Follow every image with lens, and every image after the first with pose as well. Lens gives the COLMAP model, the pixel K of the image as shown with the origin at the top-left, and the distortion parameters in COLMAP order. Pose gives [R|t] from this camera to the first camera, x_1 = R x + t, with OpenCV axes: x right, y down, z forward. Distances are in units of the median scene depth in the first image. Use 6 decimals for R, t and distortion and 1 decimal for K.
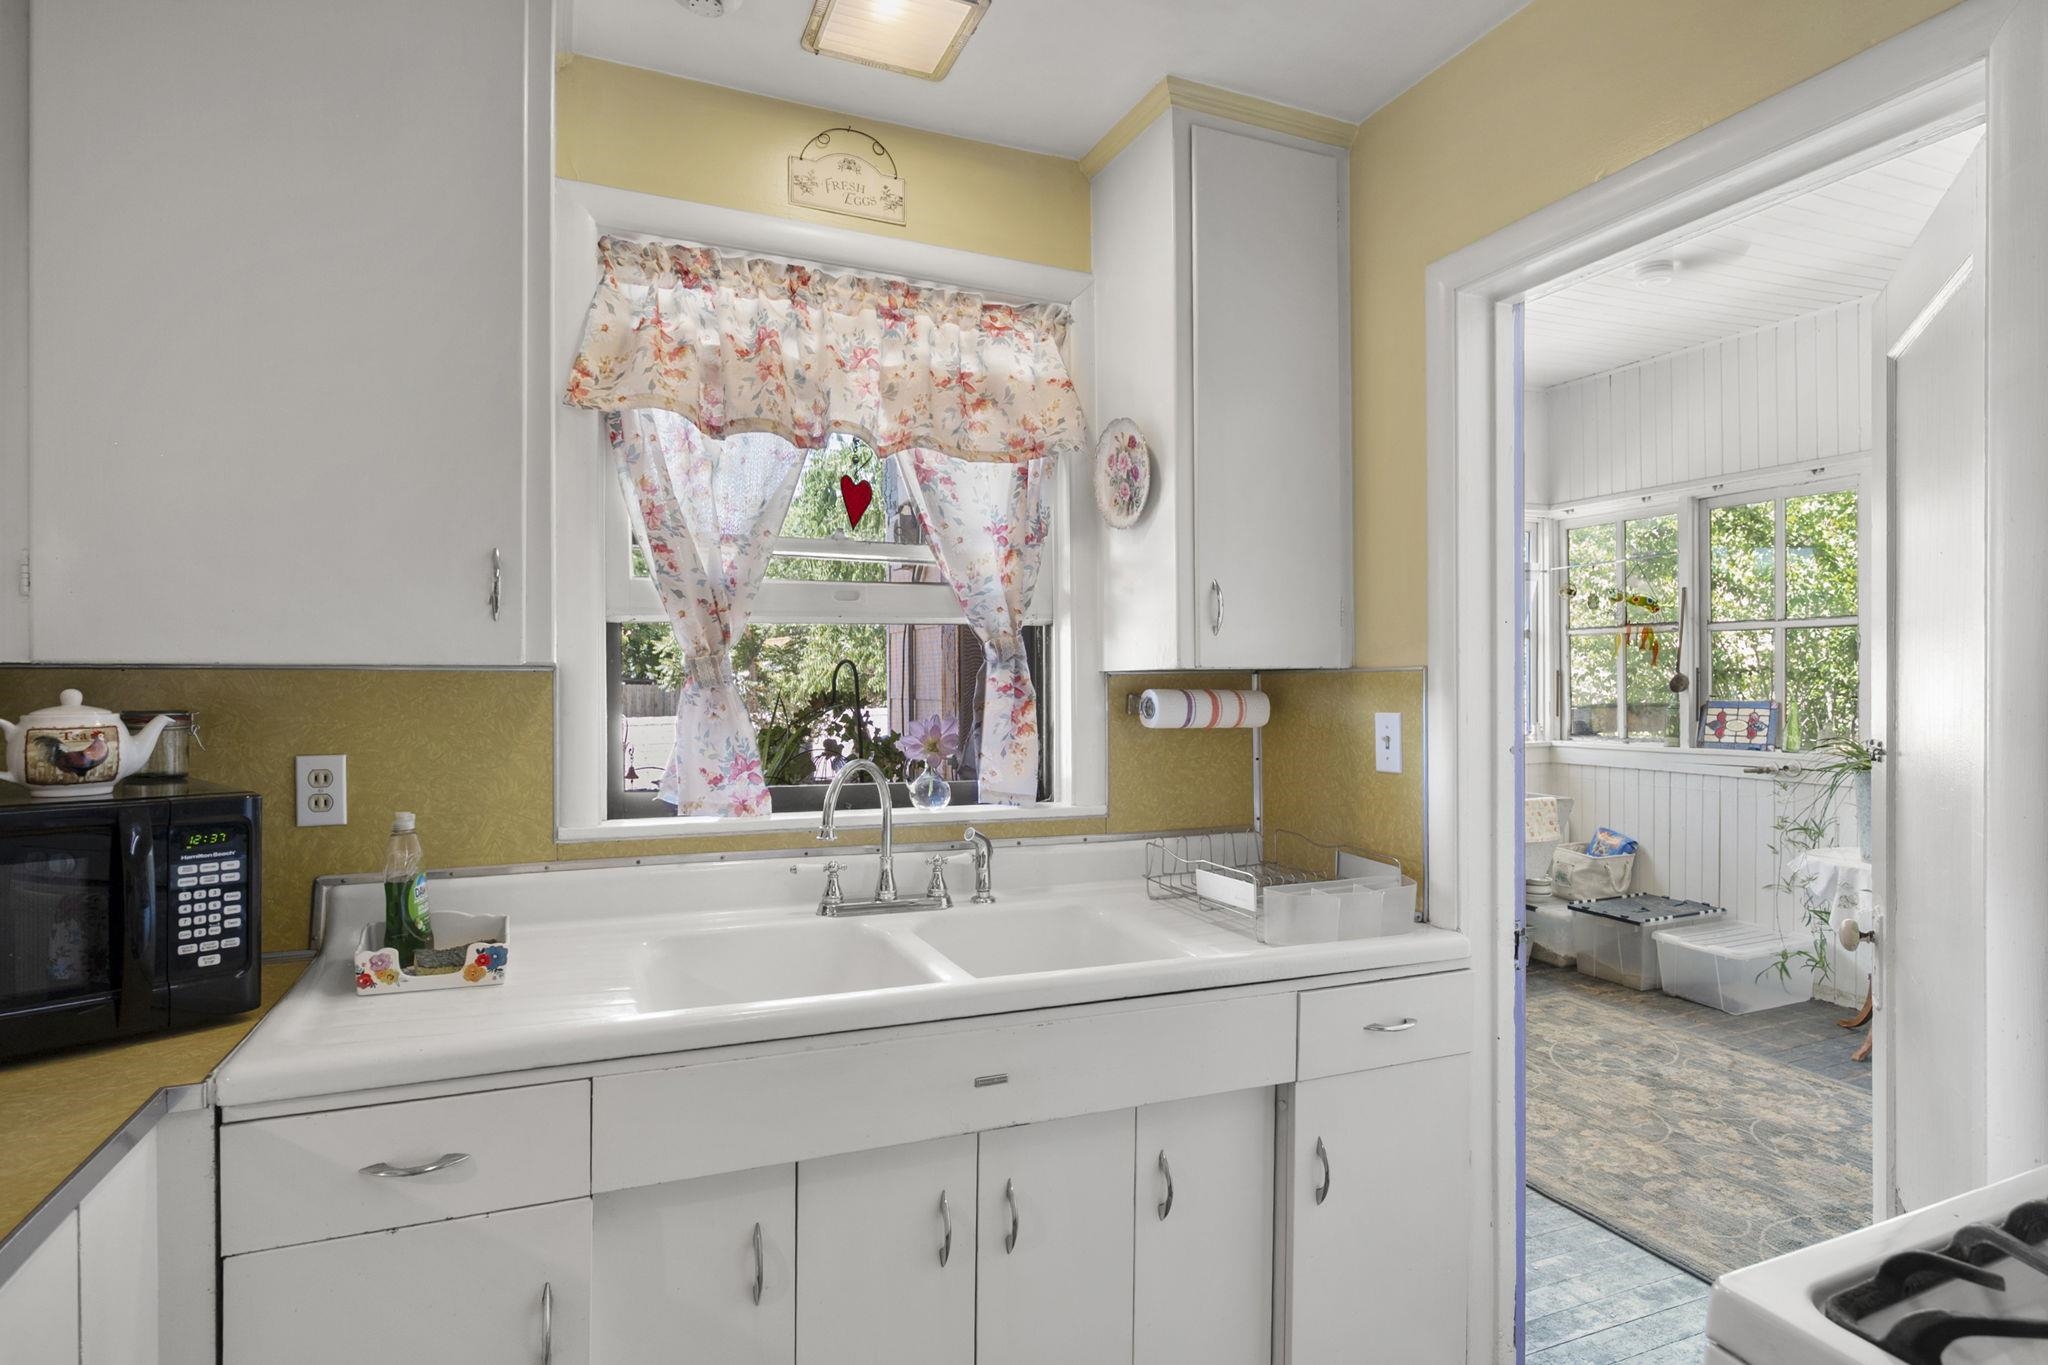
lens RADIAL K [[1073.0, 0, 1016.5], [0, 1073.0, 687.4], [0, 0, 1]] dist [-0.004003, 0.000190]
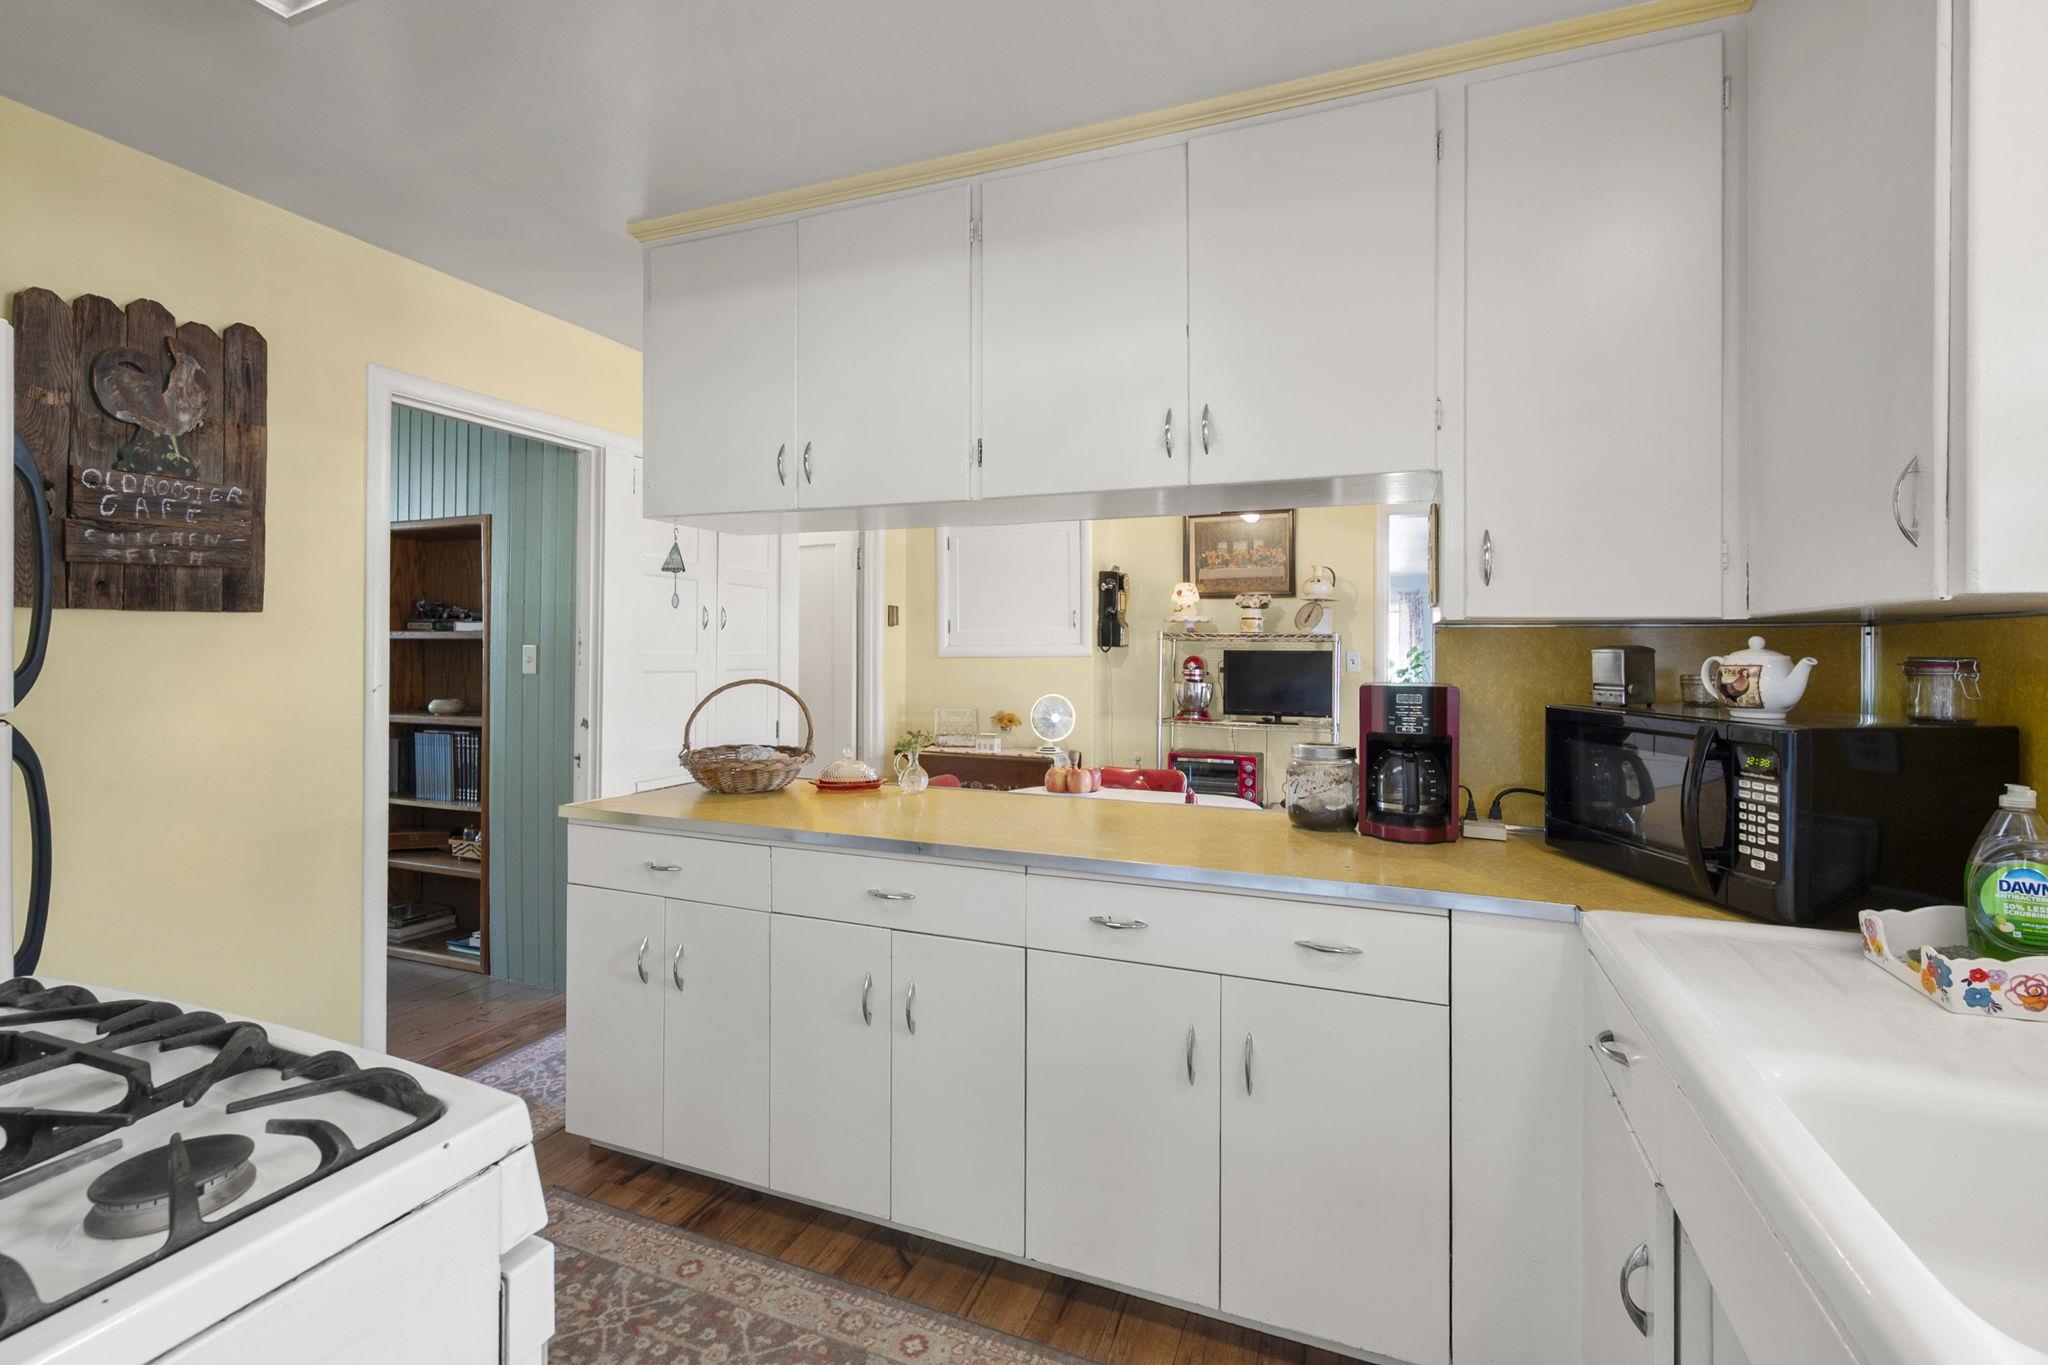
lens RADIAL K [[916.7, 0, 1020.1], [0, 916.7, 656.2], [0, 0, 1]] dist [-0.000270, -0.000236]
pose [[-0.707727, 0.000740, -0.706485, 0.360066], [-0.008323, 0.999921, 0.009385, 0.015019], [0.706437, 0.012522, -0.707666, 0.767200]]
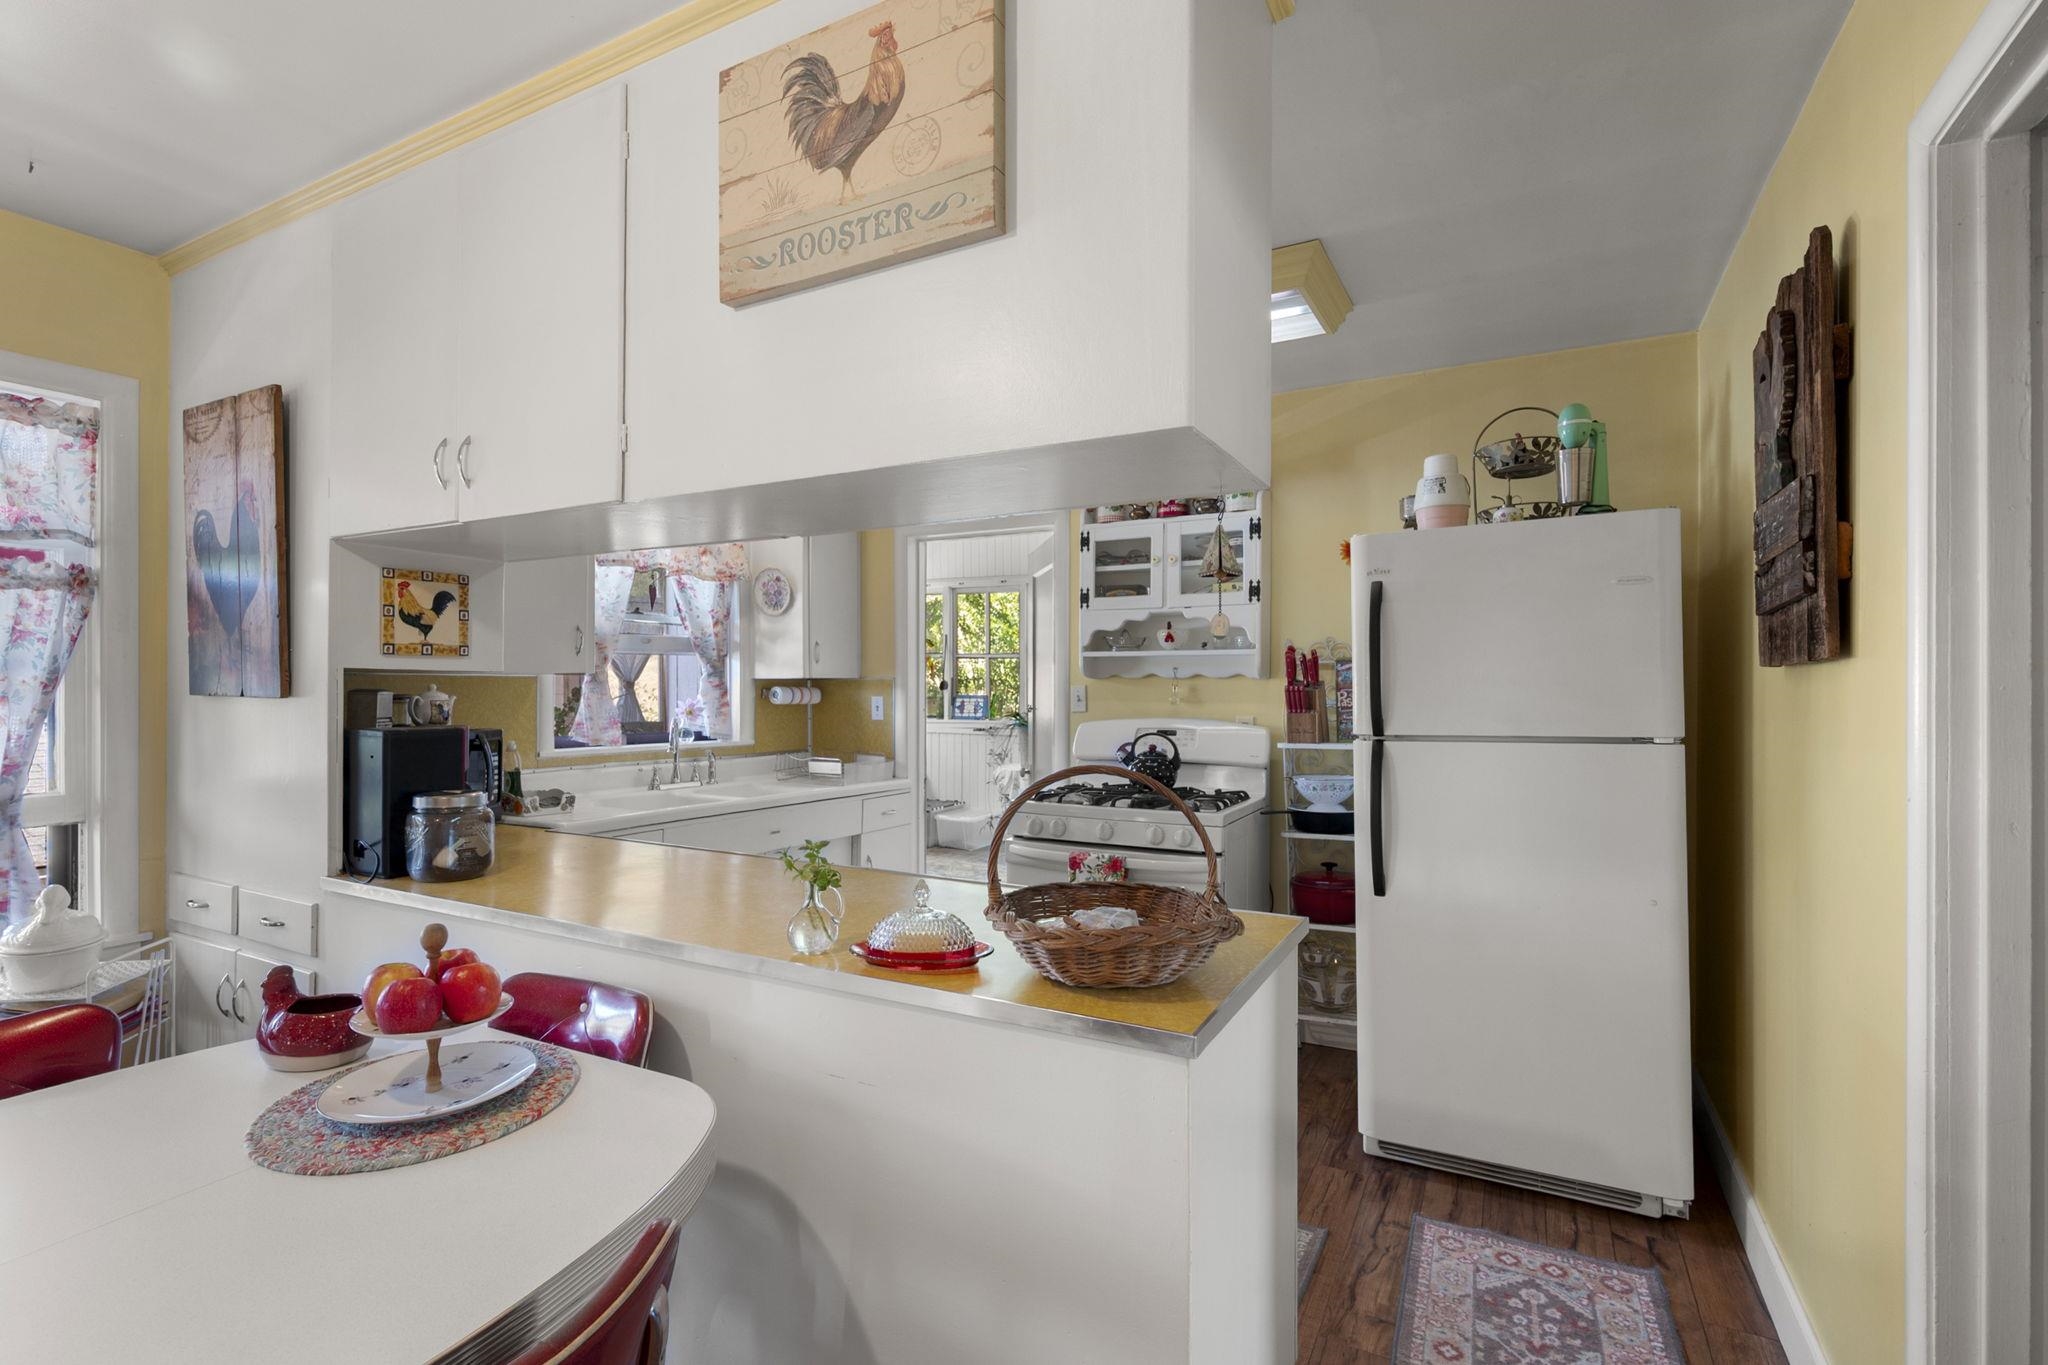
lens RADIAL K [[940.1, 0, 1017.7], [0, 940.1, 680.8], [0, 0, 1]] dist [0.001333, 0.000262]
pose [[0.781572, 0.007667, 0.623768, -0.779480], [-0.002834, 0.999958, -0.008739, 0.005856], [-0.623809, 0.005063, 0.781561, -0.932232]]
